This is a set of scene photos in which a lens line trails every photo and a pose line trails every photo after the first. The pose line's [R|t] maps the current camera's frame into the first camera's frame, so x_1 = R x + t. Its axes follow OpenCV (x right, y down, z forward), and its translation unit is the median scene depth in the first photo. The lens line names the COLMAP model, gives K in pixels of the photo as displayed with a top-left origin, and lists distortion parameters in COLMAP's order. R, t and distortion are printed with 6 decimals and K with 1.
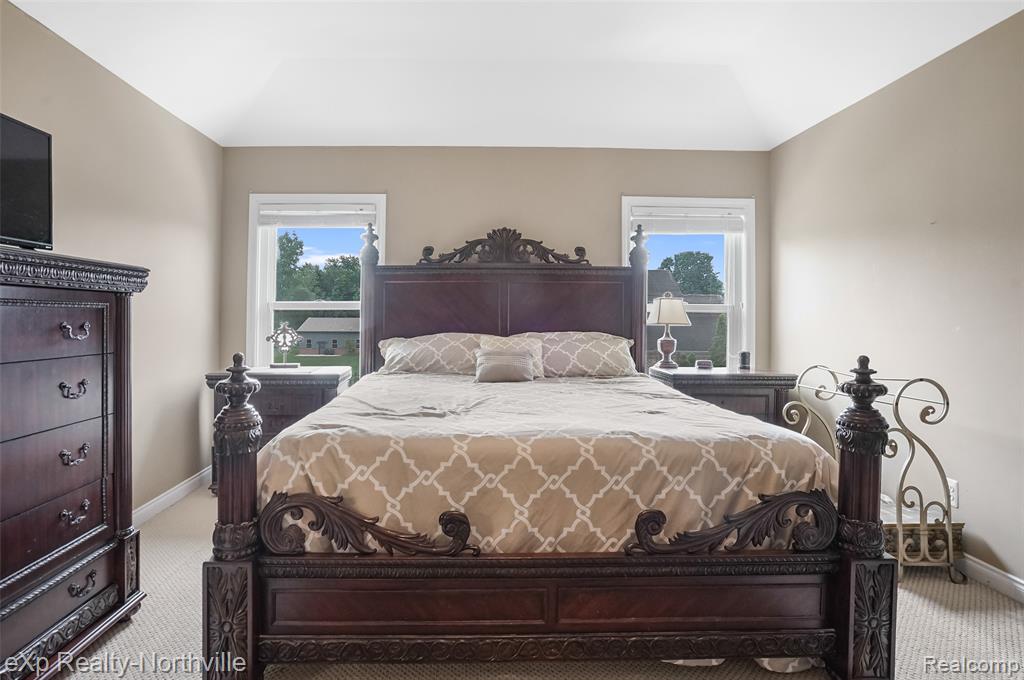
lens RADIAL K [[533.5, 0, 507.2], [0, 533.5, 327.8], [0, 0, 1]] dist [-0.035255, 0.028634]
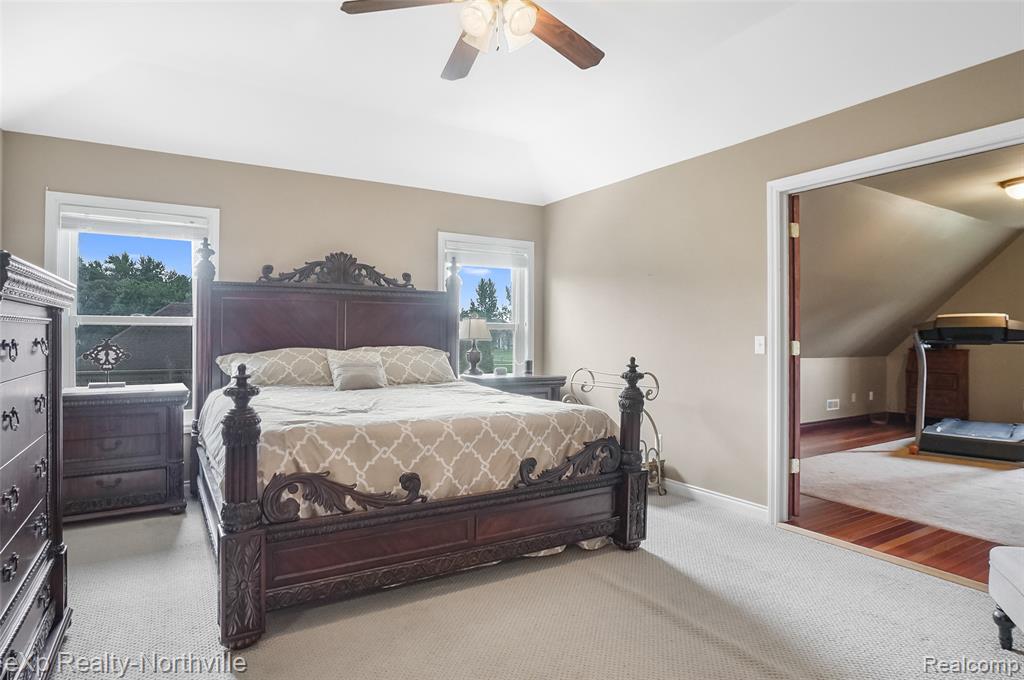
lens RADIAL K [[553.3, 0, 536.2], [0, 553.3, 343.2], [0, 0, 1]] dist [0.000888, 0.000730]
pose [[0.860633, -0.006098, 0.509190, -0.504995], [0.005478, 0.999981, 0.002718, -0.000344], [-0.509197, 0.000450, 0.860650, -0.395911]]
